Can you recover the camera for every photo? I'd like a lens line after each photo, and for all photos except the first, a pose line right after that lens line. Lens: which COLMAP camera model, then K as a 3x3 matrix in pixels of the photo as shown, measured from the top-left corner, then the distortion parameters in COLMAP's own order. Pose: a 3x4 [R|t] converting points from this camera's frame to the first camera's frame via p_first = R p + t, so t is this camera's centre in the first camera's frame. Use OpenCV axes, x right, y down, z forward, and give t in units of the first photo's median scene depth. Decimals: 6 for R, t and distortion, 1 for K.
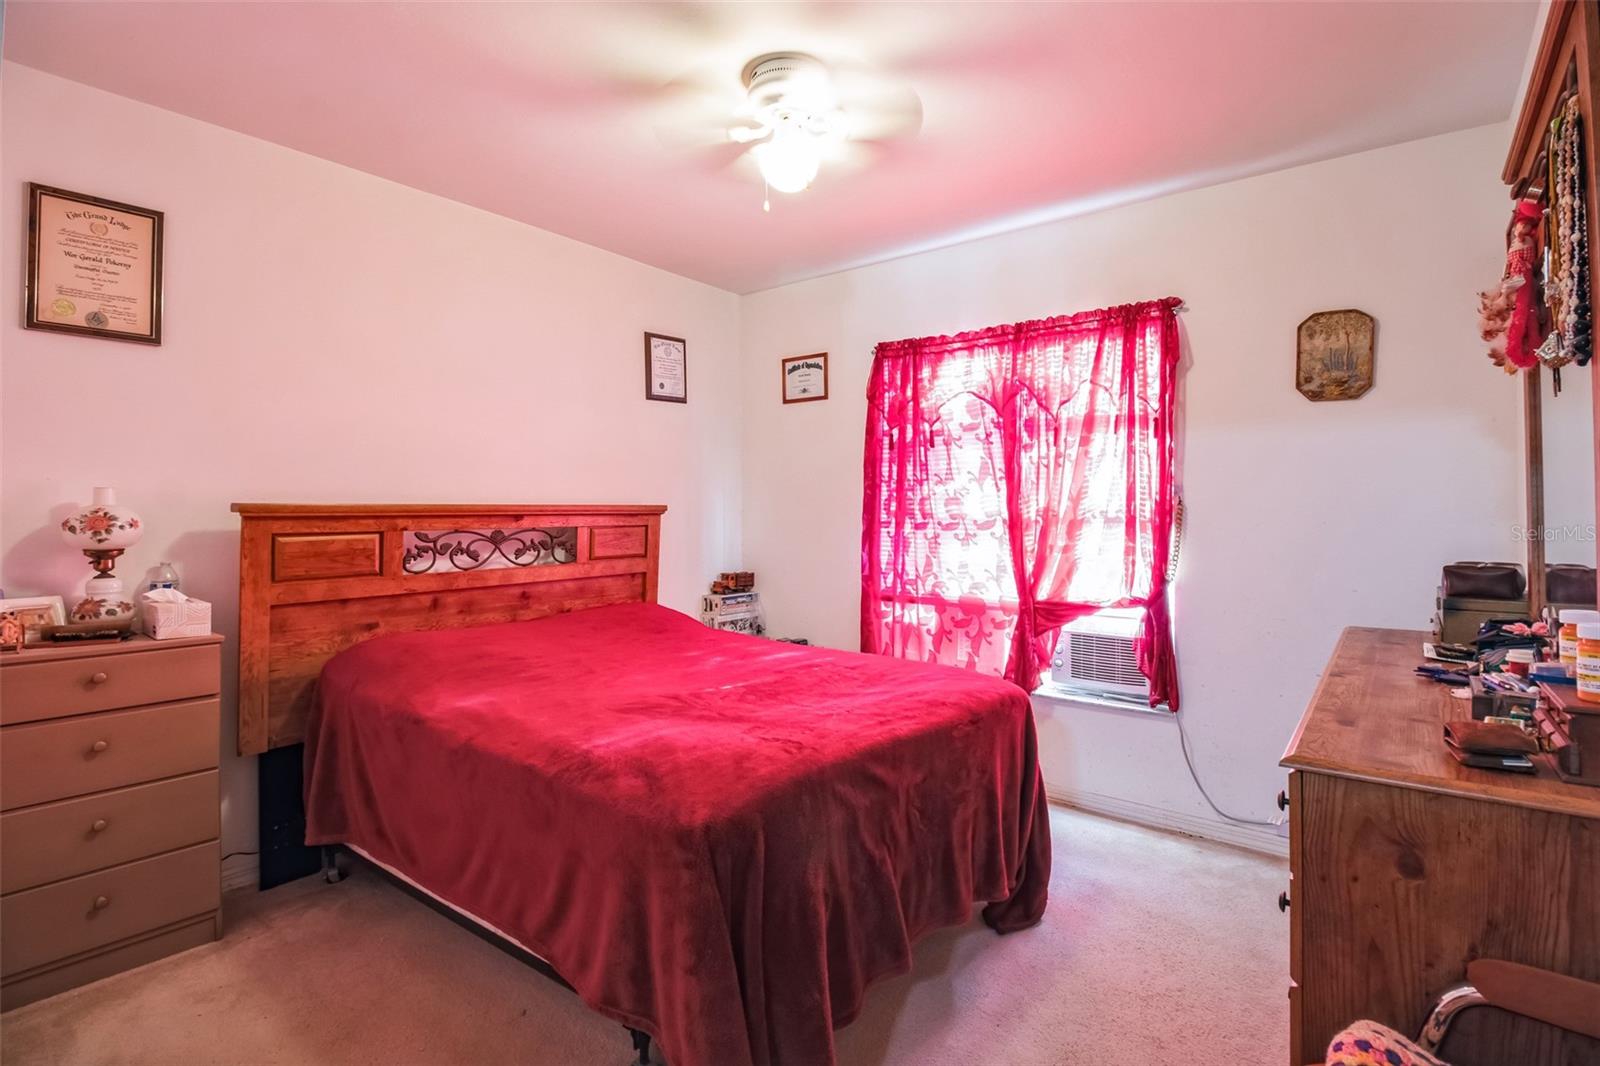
lens RADIAL K [[749.5, 0, 801.8], [0, 749.5, 527.2], [0, 0, 1]] dist [0.002271, -0.014832]
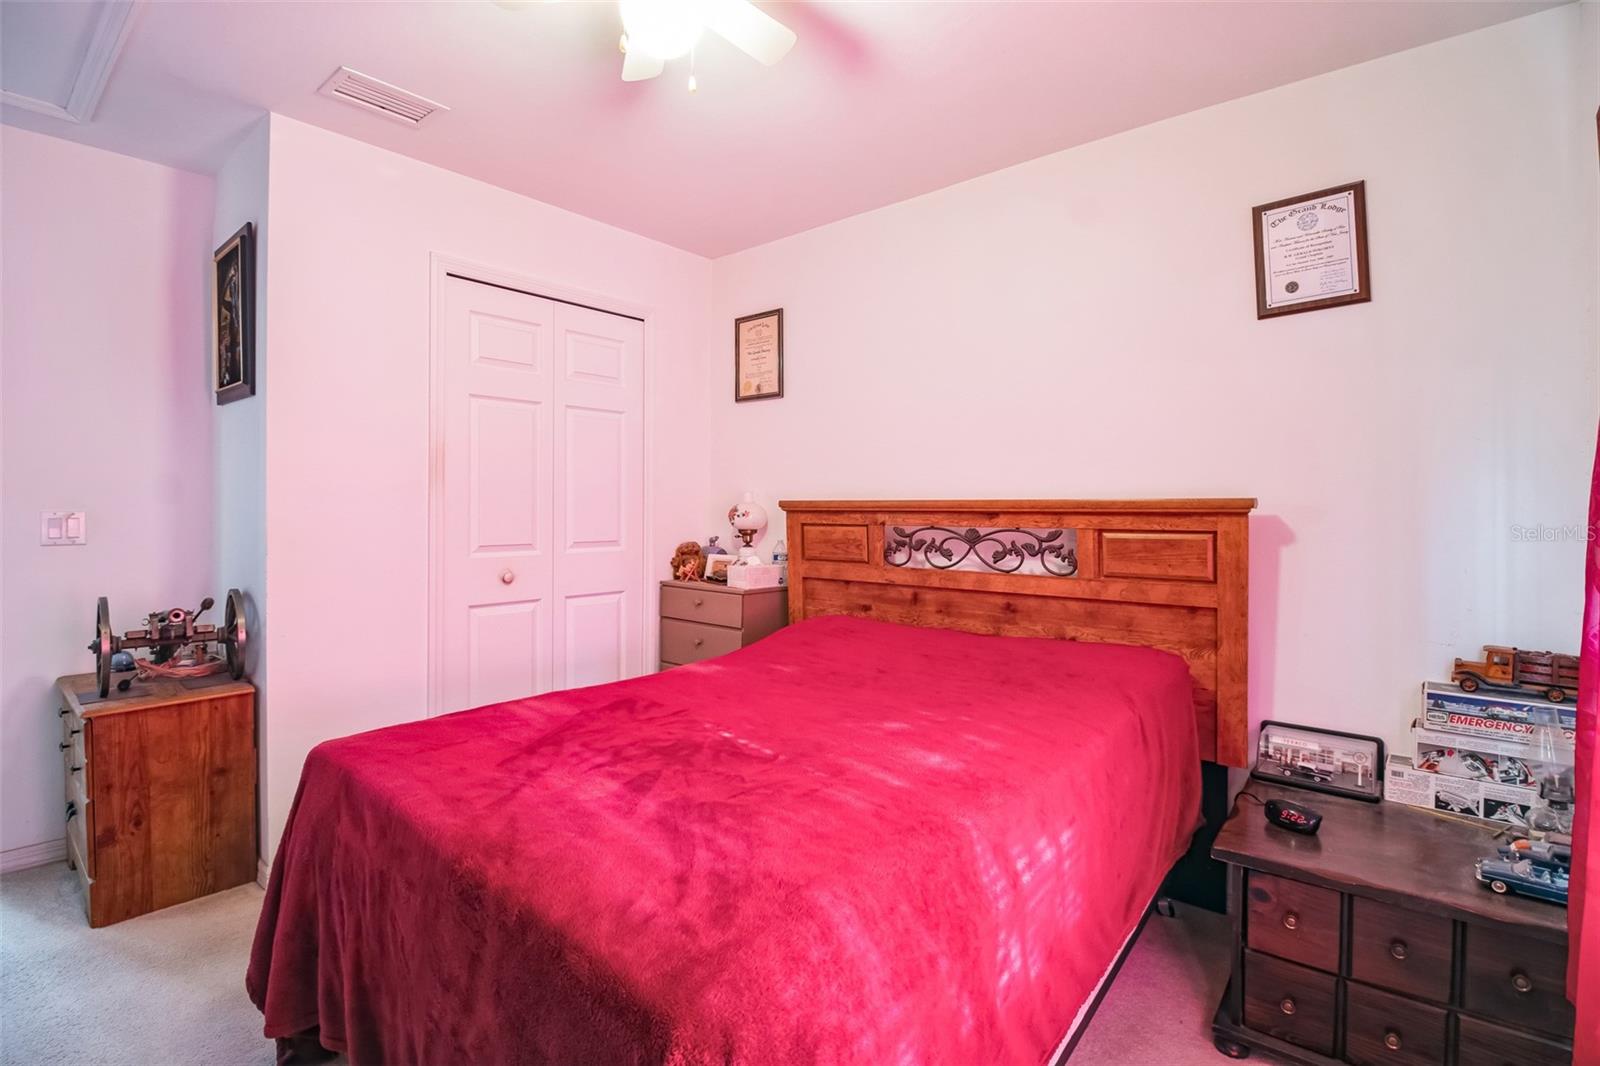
lens RADIAL K [[749.5, 0, 801.8], [0, 749.5, 527.2], [0, 0, 1]] dist [0.002271, -0.014832]
pose [[-0.038407, 0.021812, -0.999024, 0.520472], [-0.030196, 0.999280, 0.022979, -0.012504], [0.998806, 0.031049, -0.037721, 0.867484]]
